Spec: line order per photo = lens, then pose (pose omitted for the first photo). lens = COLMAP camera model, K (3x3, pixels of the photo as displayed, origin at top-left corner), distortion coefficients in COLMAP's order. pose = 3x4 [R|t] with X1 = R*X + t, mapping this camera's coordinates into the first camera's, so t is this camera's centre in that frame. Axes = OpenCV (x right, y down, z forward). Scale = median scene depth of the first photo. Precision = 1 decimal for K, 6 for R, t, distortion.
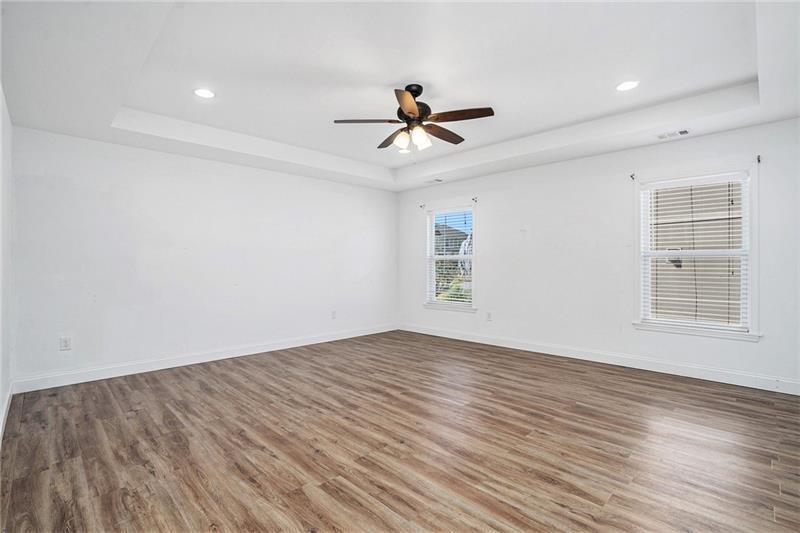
lens RADIAL K [[392.9, 0, 398.2], [0, 392.9, 265.4], [0, 0, 1]] dist [-0.032280, 0.002822]
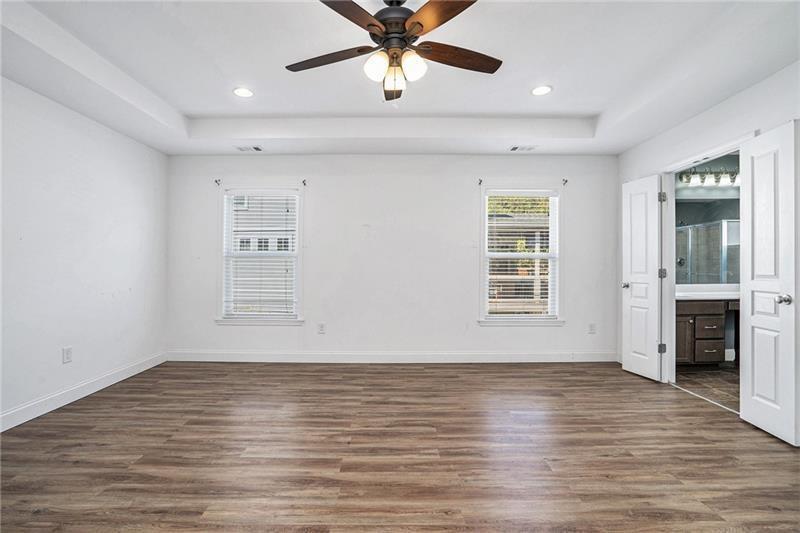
lens RADIAL K [[392.9, 0, 403.3], [0, 392.9, 263.5], [0, 0, 1]] dist [-0.032280, 0.002822]
pose [[0.691579, 0.001367, 0.722300, -0.374964], [0.001915, 0.999991, -0.003726, -0.002173], [-0.722298, 0.003960, 0.691570, 0.497872]]
